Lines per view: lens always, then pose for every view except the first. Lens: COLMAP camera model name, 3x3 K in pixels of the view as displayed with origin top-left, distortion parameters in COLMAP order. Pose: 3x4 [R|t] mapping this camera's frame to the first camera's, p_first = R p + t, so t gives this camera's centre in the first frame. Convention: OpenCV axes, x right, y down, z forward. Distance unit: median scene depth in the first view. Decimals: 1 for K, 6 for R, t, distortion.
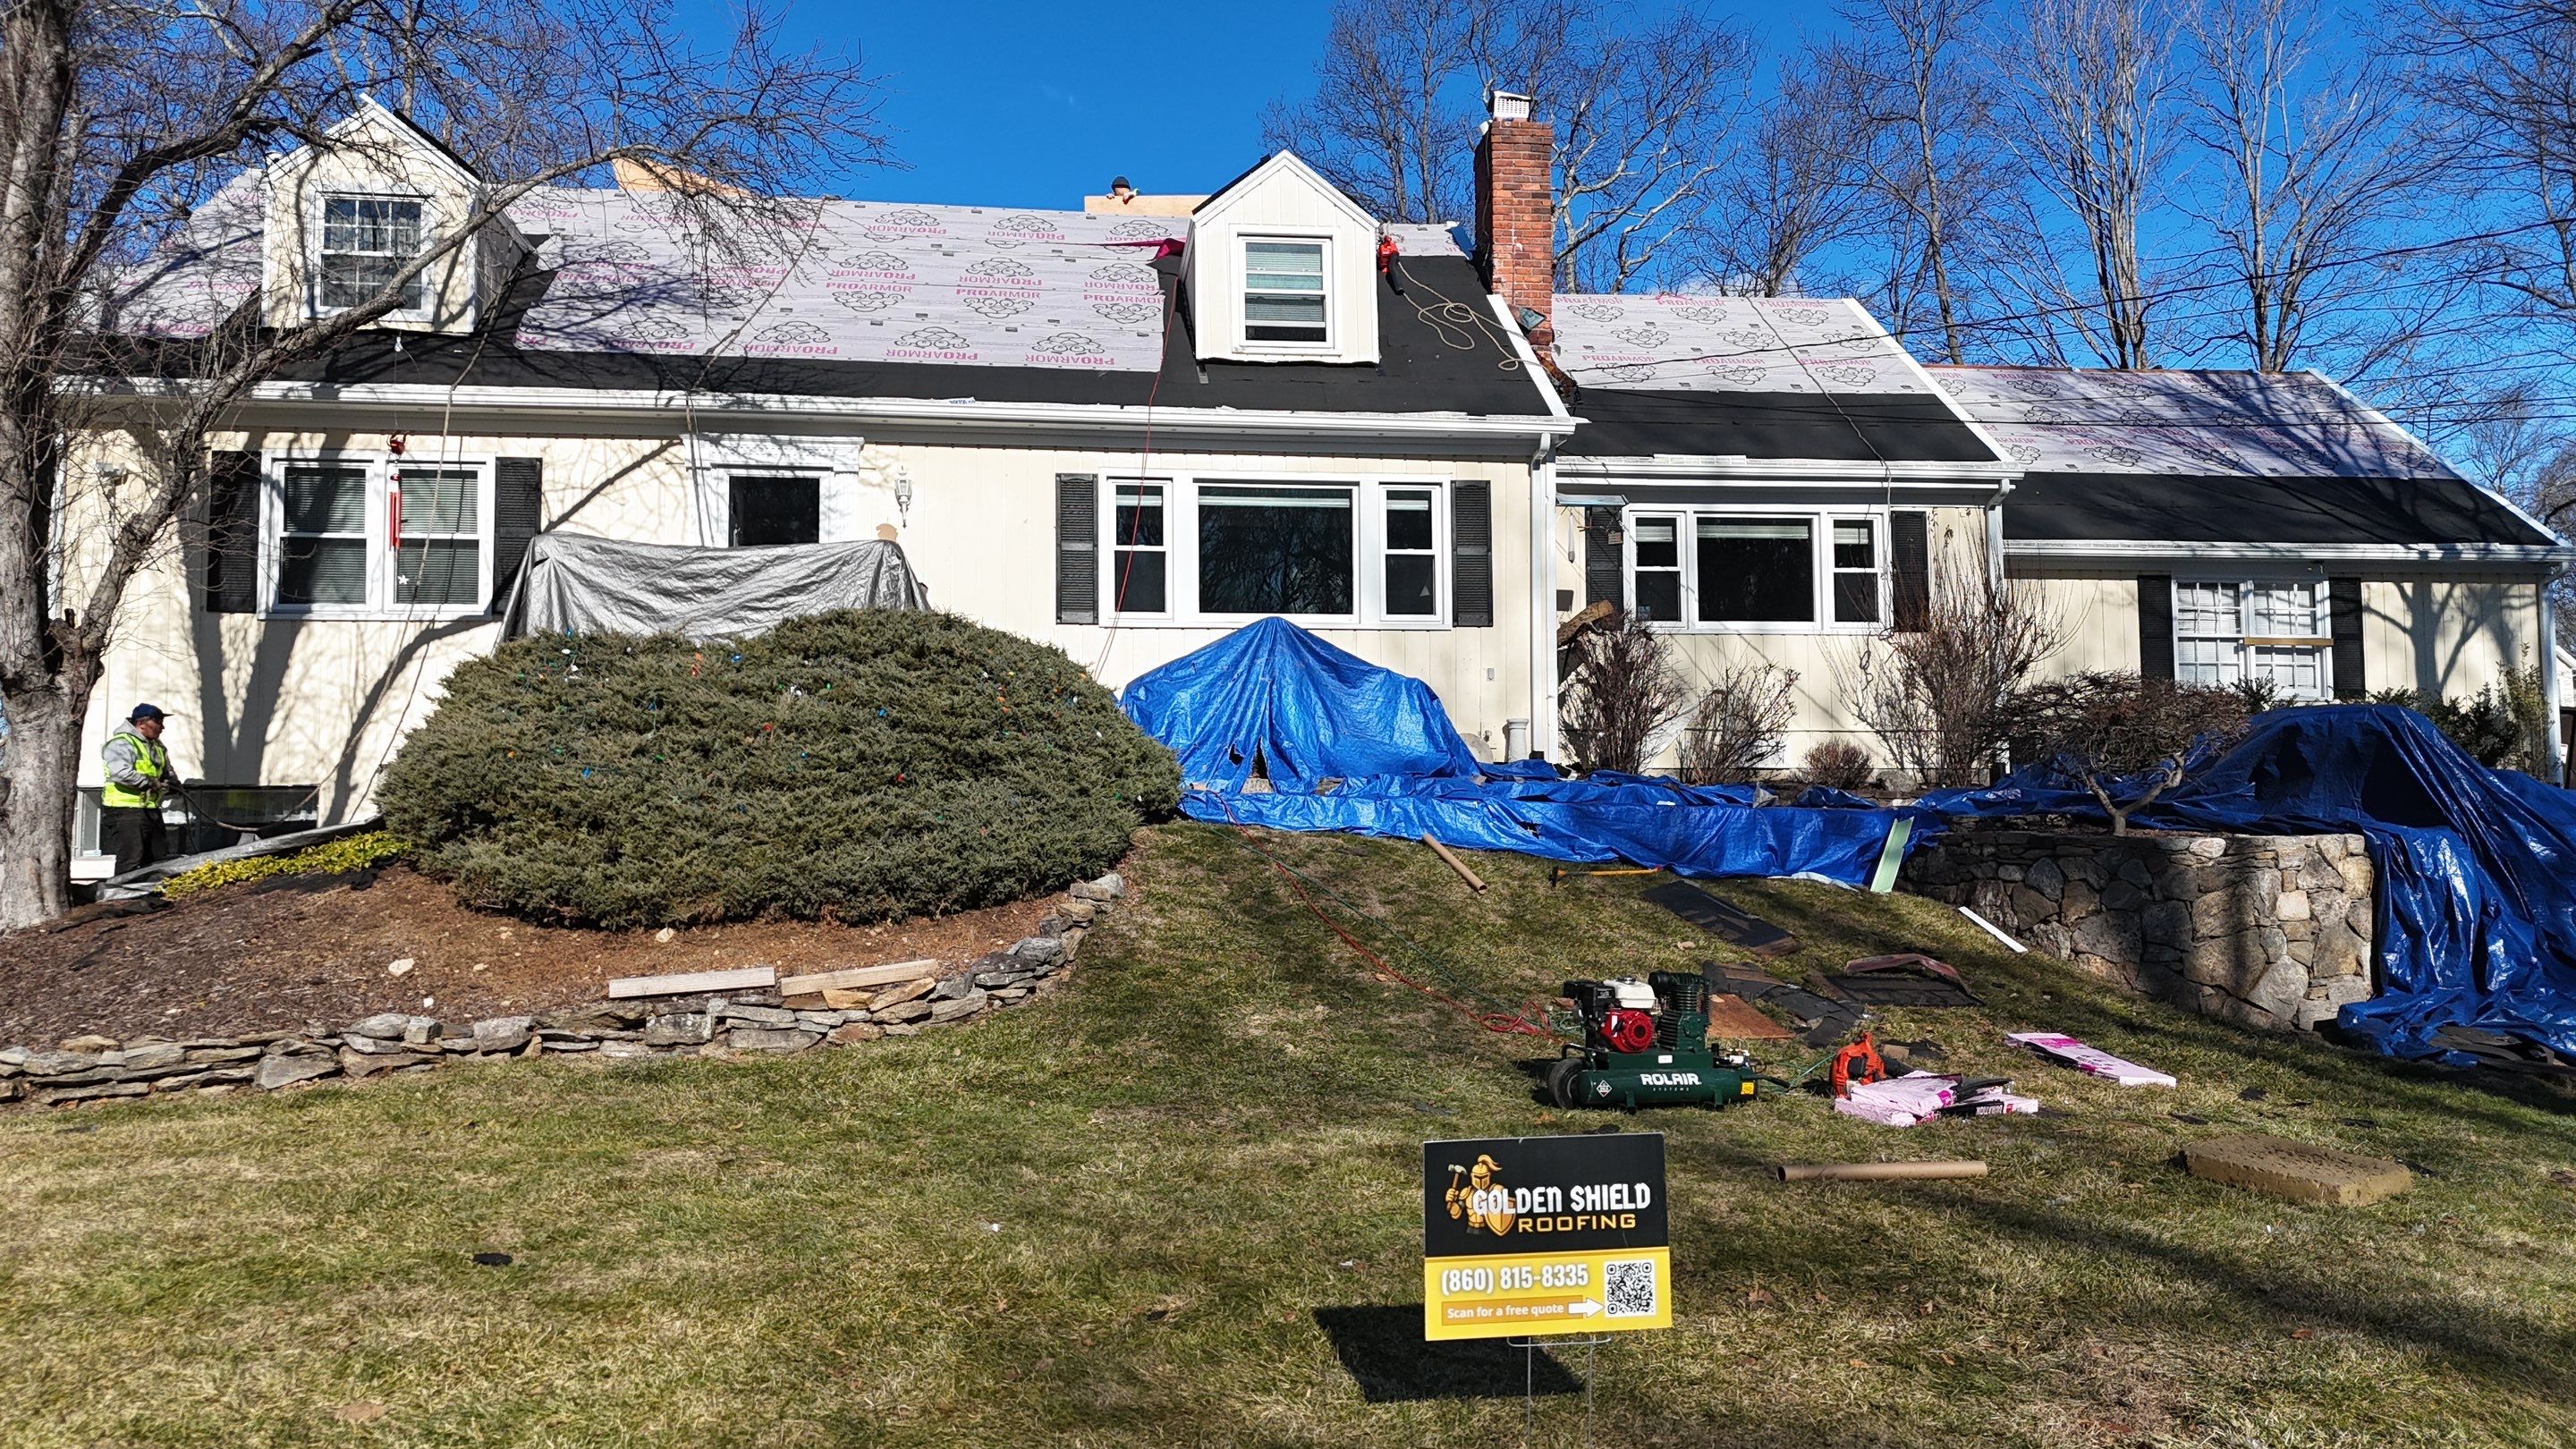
lens RADIAL K [[1864.1, 0, 1288.0], [0, 1864.1, 724.5], [0, 0, 1]] dist [0.081784, -0.070906]
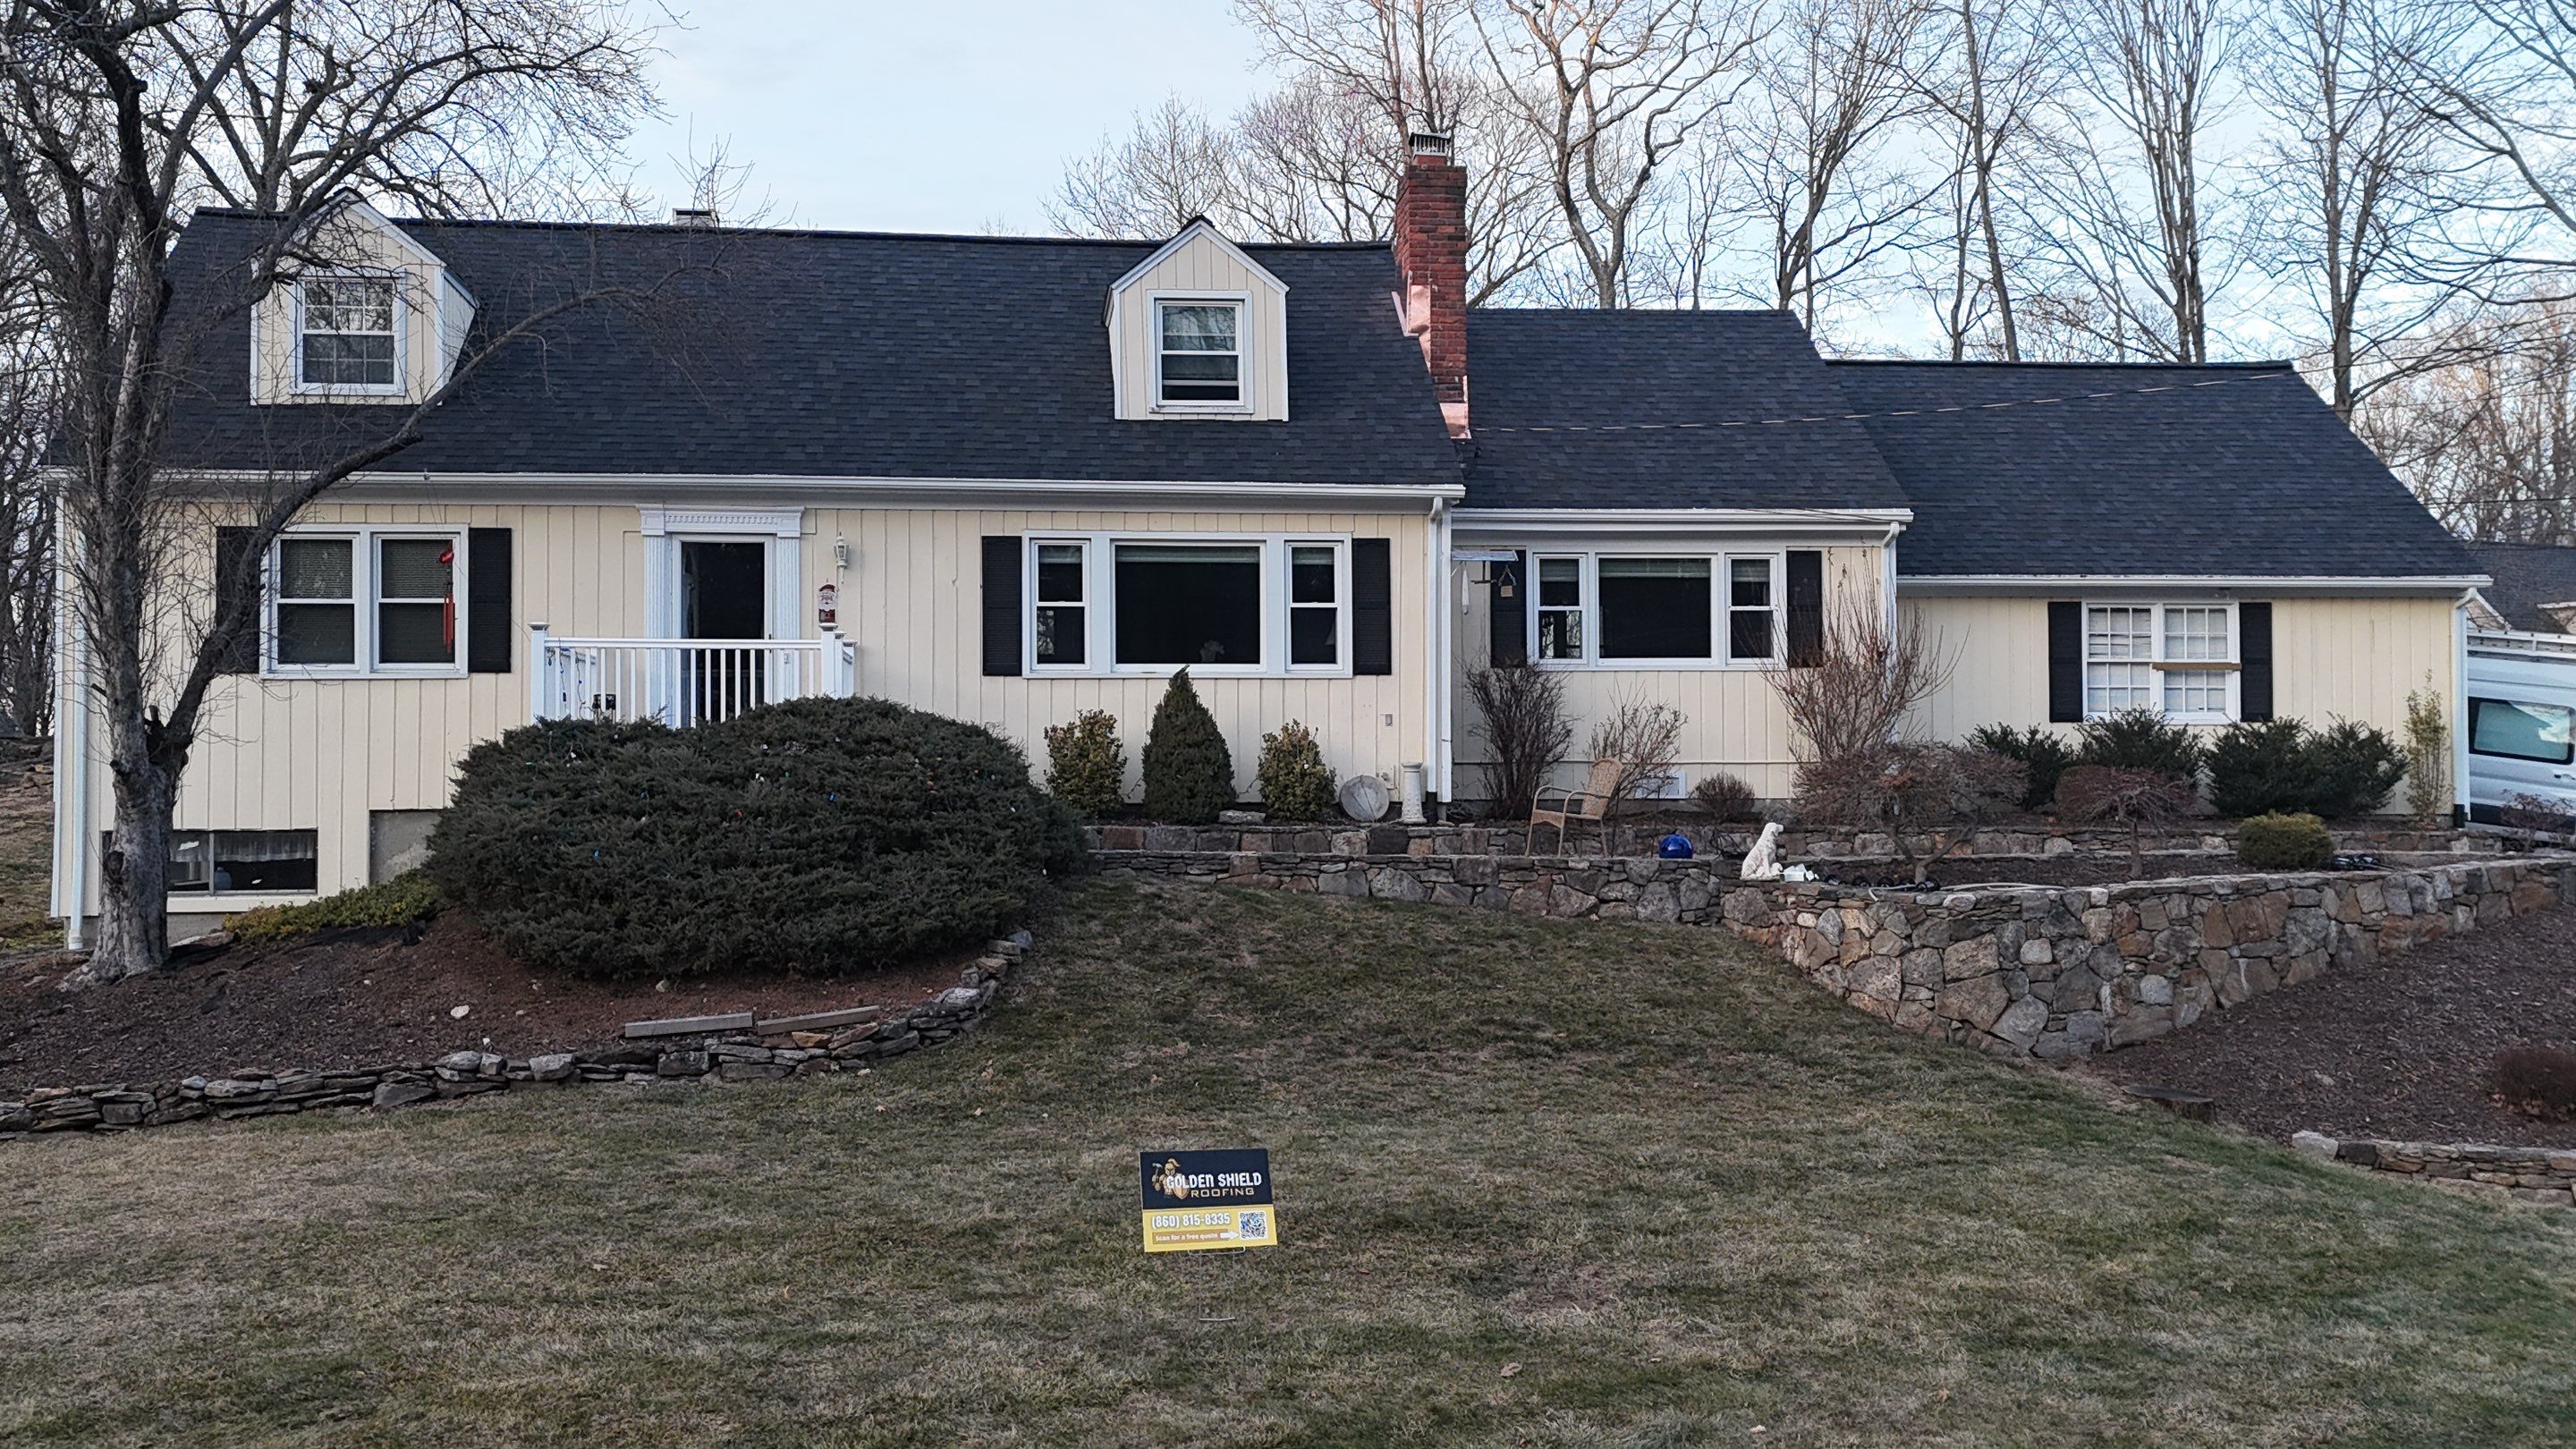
lens RADIAL K [[2410.3, 0, 1288.0], [0, 2410.3, 724.5], [0, 0, 1]] dist [0.149992, -0.313330]
pose [[0.999960, 0.002357, -0.008664, 0.081071], [-0.001954, 0.998930, 0.046204, -0.112769], [0.008764, -0.046185, 0.998894, -0.499129]]
